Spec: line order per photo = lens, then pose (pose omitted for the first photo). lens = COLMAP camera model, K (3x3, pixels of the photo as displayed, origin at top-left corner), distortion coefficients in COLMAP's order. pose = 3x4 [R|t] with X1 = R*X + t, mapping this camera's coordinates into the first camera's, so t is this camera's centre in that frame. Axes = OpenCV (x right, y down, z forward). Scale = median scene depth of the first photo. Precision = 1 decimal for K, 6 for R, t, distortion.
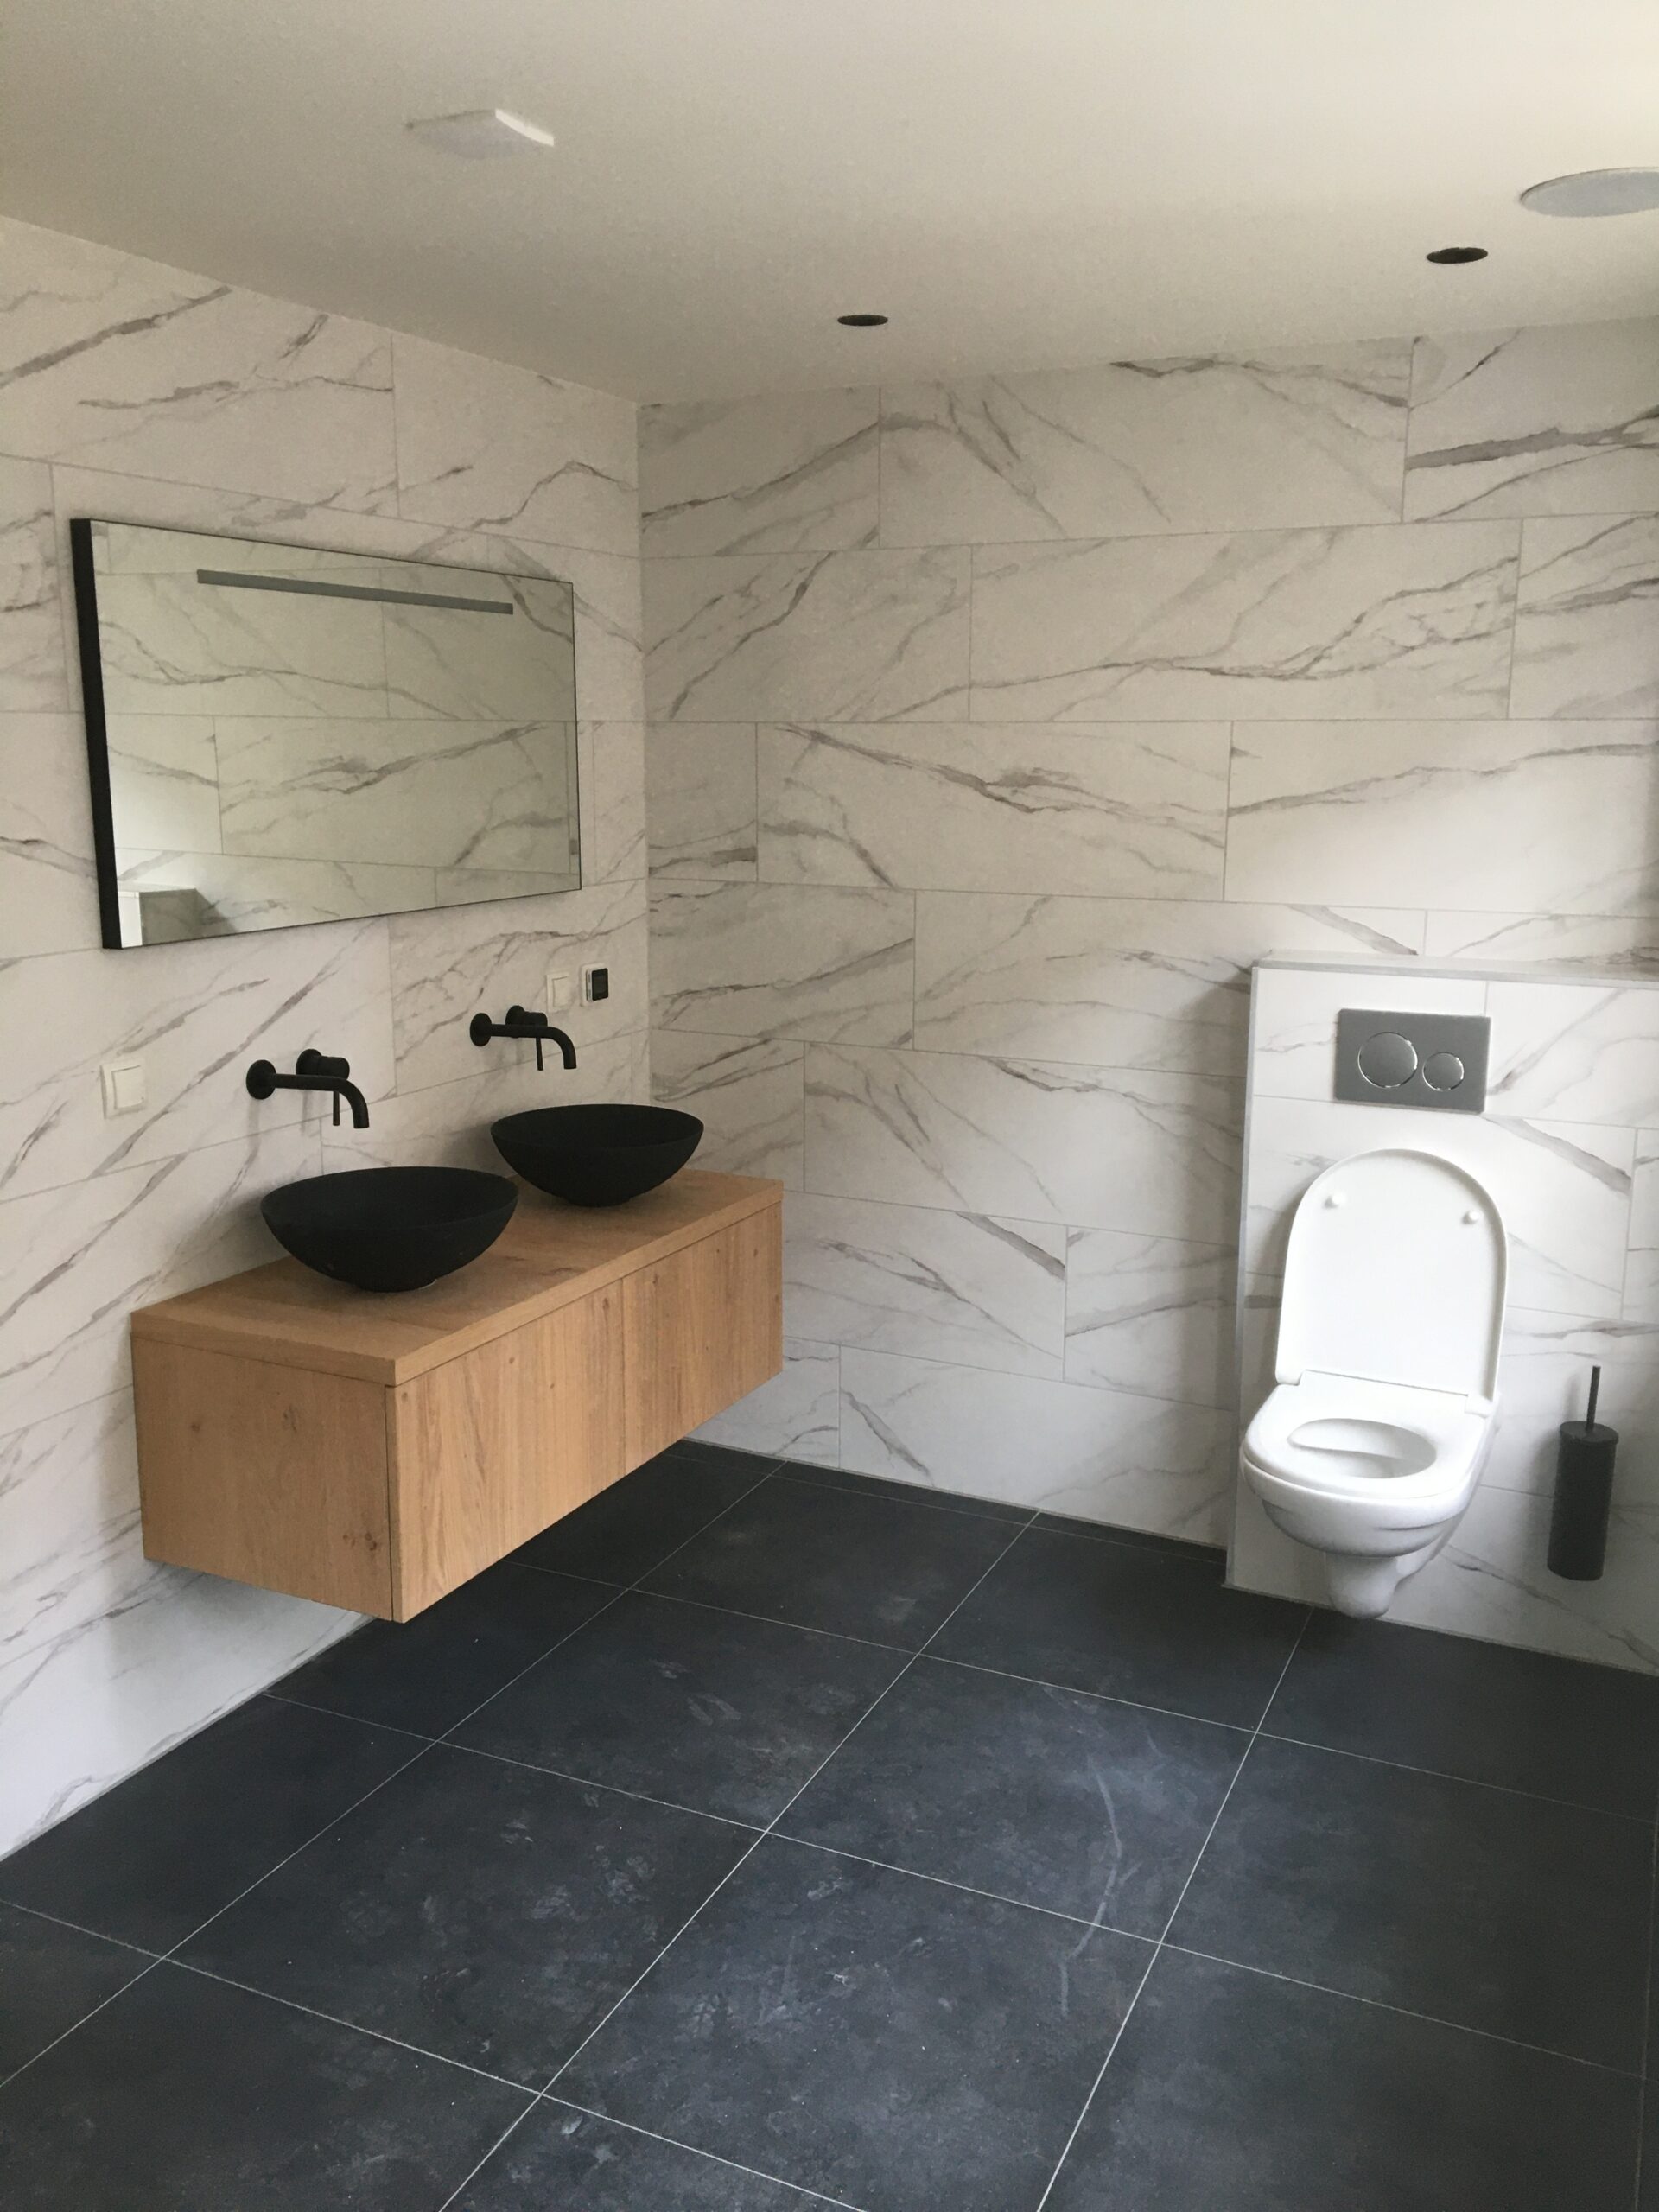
lens RADIAL K [[1845.1, 0, 829.1], [0, 1845.1, 1089.1], [0, 0, 1]] dist [0.099595, -0.146766]
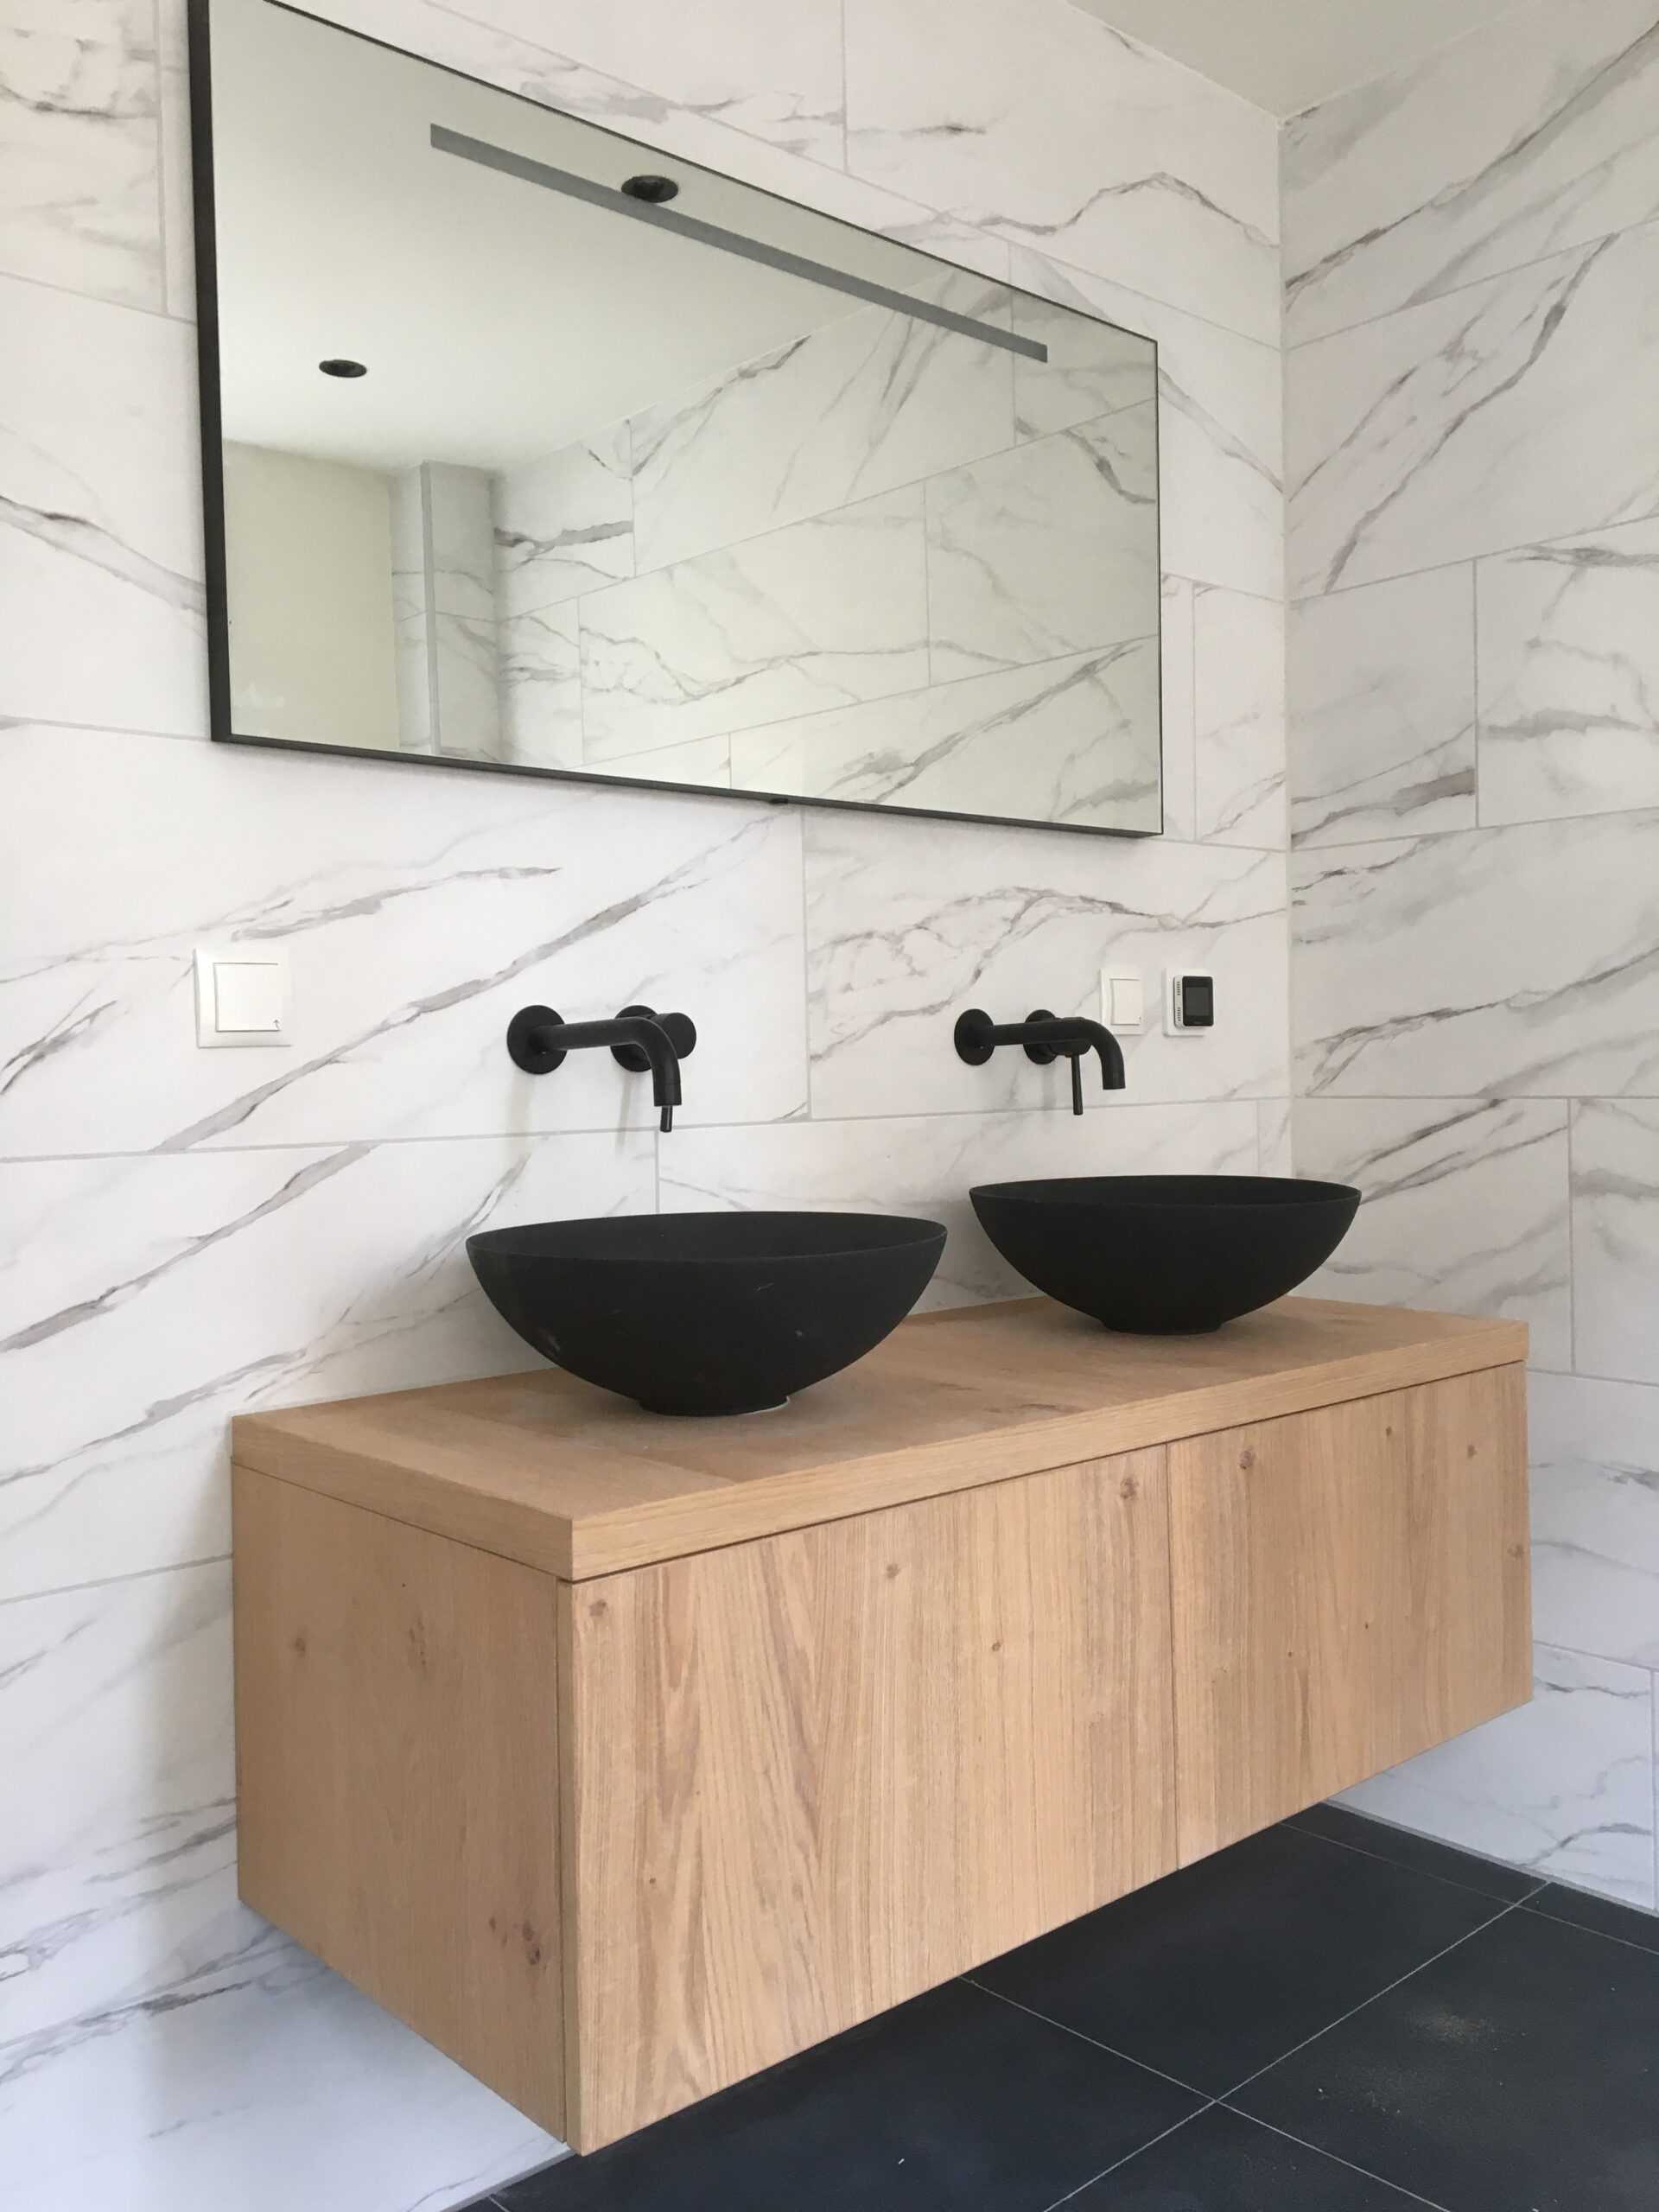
lens RADIAL K [[1845.1, 0, 829.1], [0, 1845.1, 1089.1], [0, 0, 1]] dist [0.099595, -0.146766]
pose [[0.923273, -0.016199, -0.383804, -0.003355], [-0.050539, 0.985304, -0.163163, 0.087869], [0.380806, 0.170041, 0.908885, 0.464004]]
